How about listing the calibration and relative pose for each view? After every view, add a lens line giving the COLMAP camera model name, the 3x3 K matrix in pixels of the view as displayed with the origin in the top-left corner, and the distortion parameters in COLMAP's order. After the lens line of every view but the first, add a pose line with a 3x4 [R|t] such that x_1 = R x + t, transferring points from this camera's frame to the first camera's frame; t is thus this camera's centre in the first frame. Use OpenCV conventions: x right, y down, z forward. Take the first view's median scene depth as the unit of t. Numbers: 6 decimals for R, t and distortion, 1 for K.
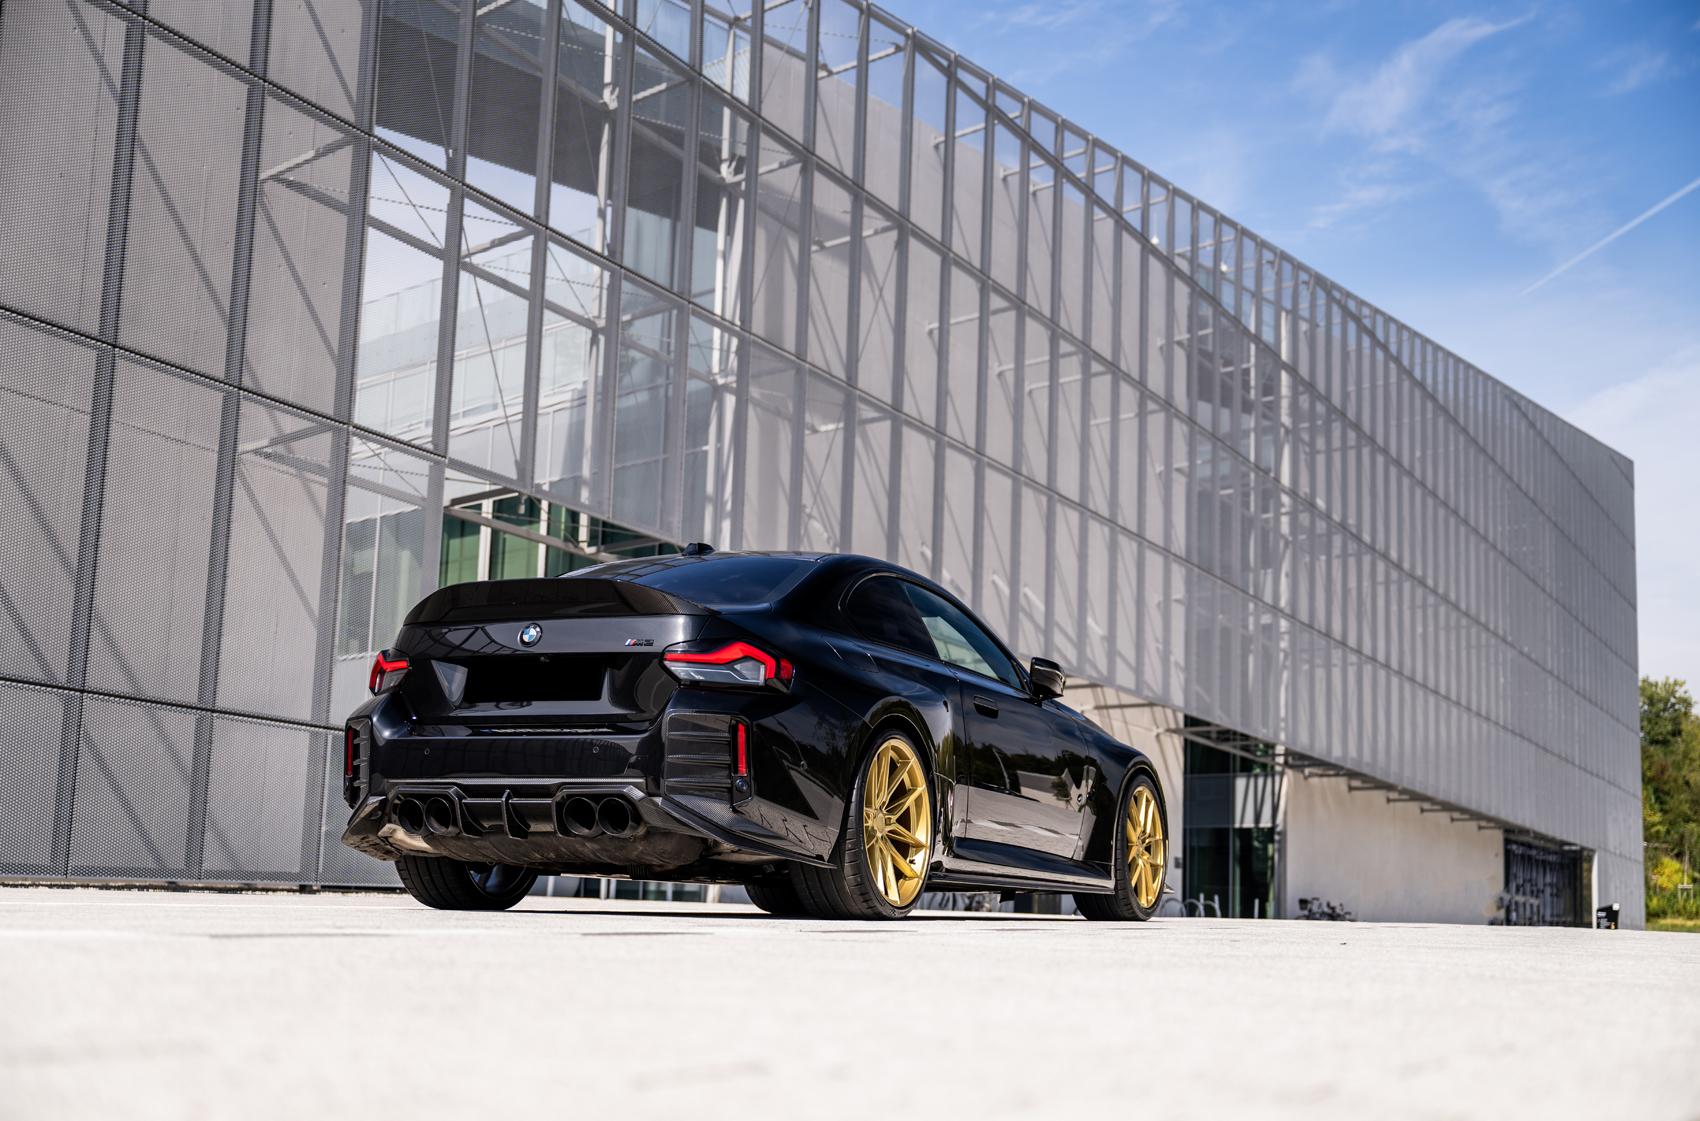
lens RADIAL K [[2312.3, 0, 850.0], [0, 2312.3, 560.5], [0, 0, 1]] dist [0.008553, -0.040670]
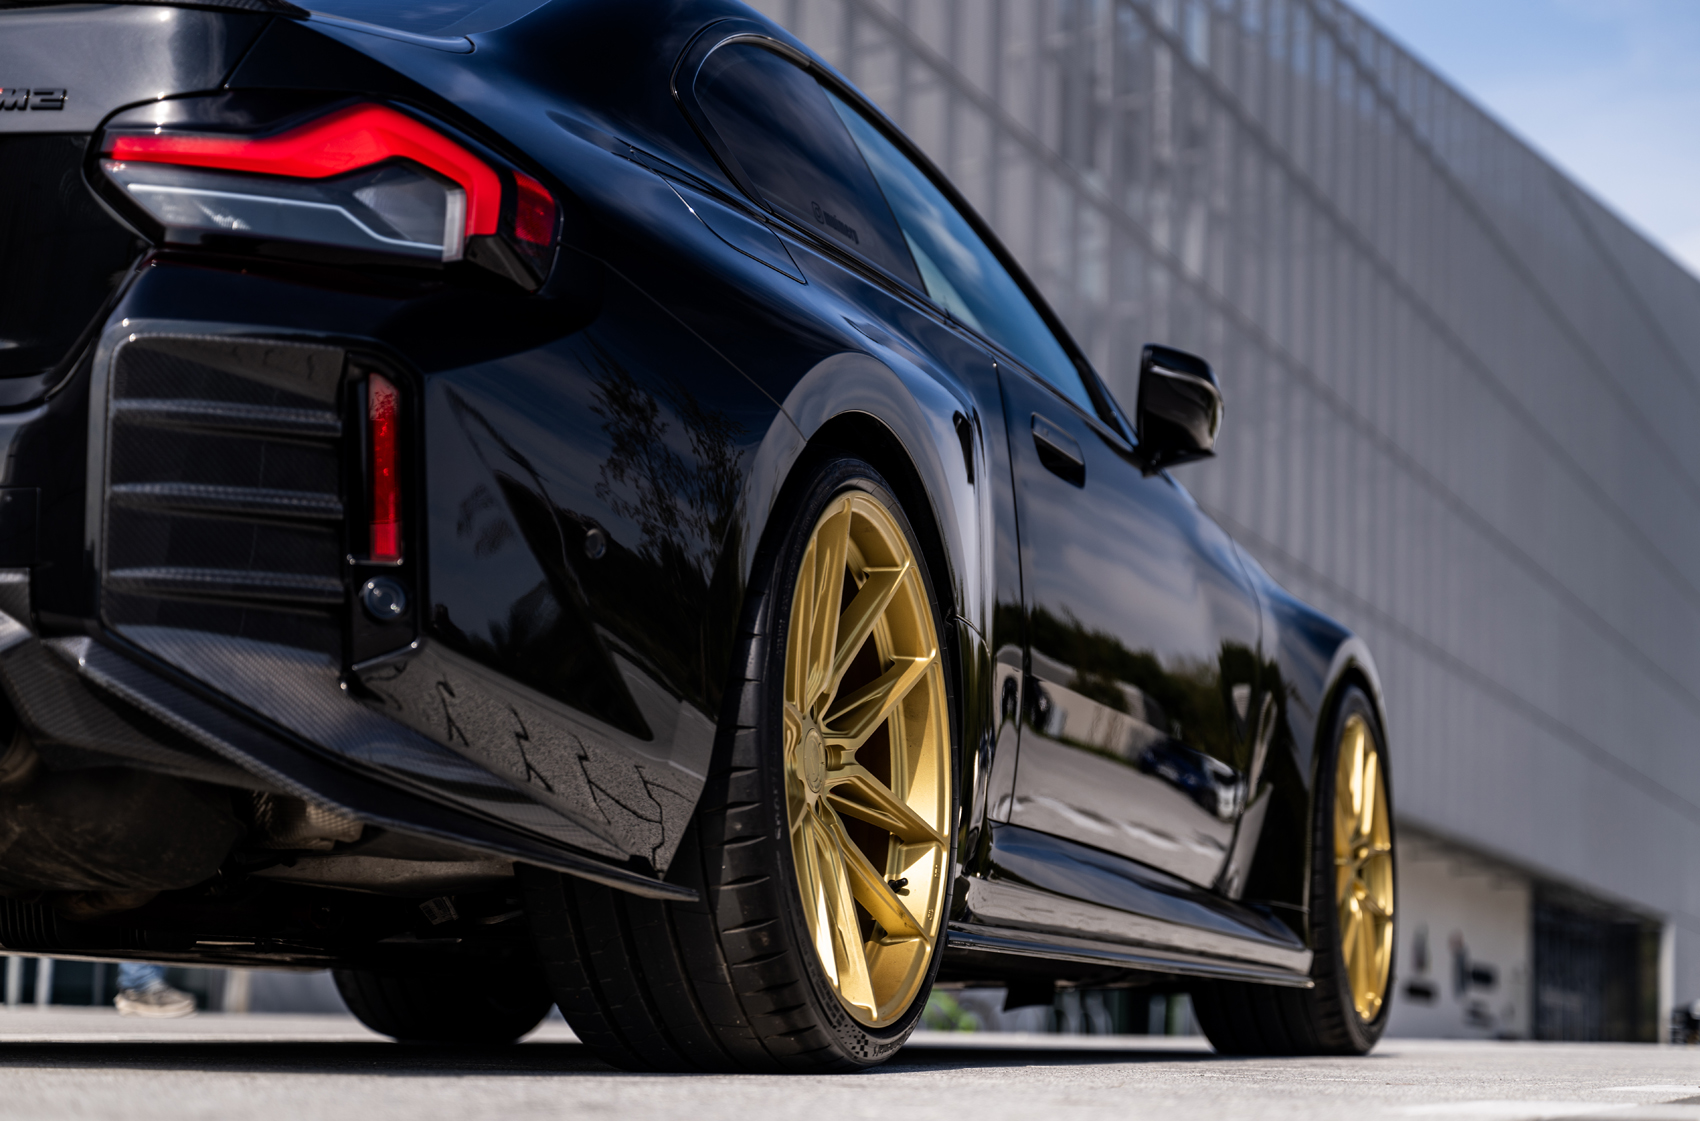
lens RADIAL K [[3642.9, 0, 850.0], [0, 3642.9, 560.5], [0, 0, 1]] dist [0.345505, -4.301055]
pose [[0.994219, 0.008646, 0.107024, -0.007916], [-0.011434, 0.999610, 0.025465, 0.016691], [-0.106762, -0.026541, 0.993930, 0.114986]]
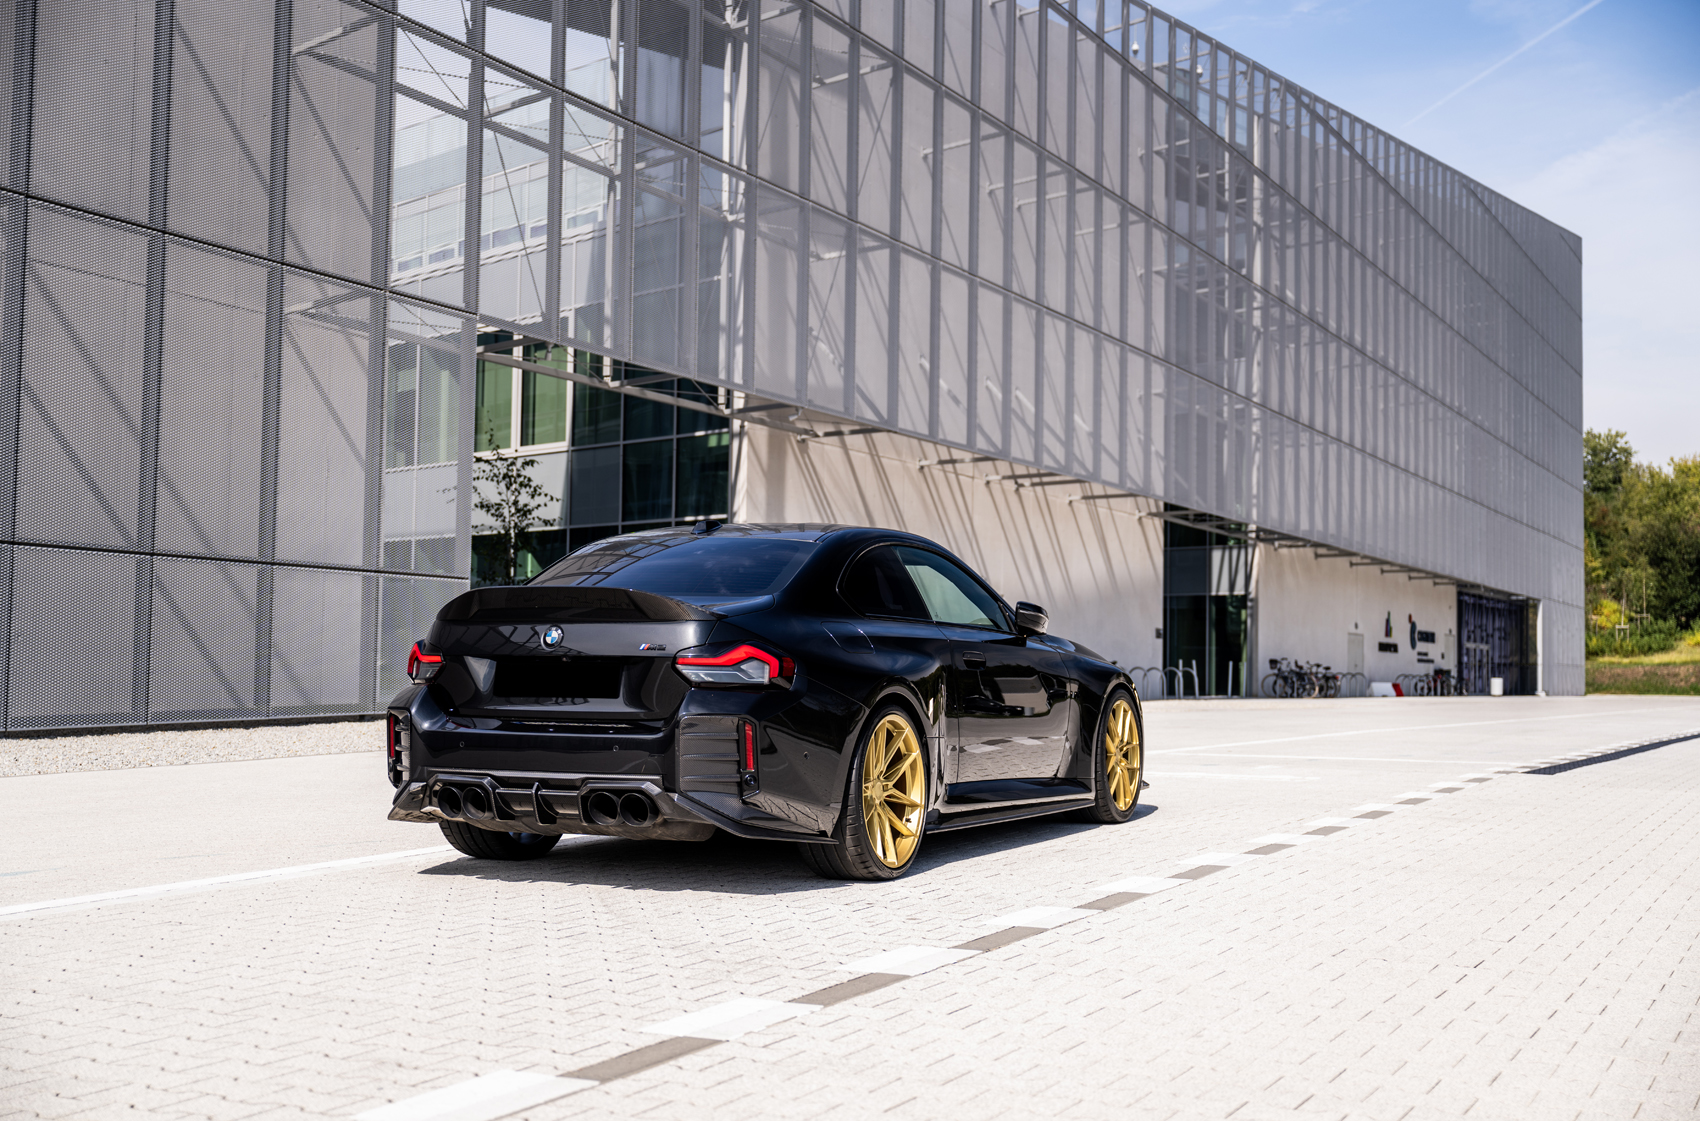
lens RADIAL K [[2120.7, 0, 850.0], [0, 2120.7, 560.5], [0, 0, 1]] dist [0.000116, 0.008614]
pose [[0.999785, -0.019999, -0.005435, 0.001658], [0.020473, 0.993790, 0.109370, -0.023732], [0.003214, -0.109458, 0.993986, 0.002966]]
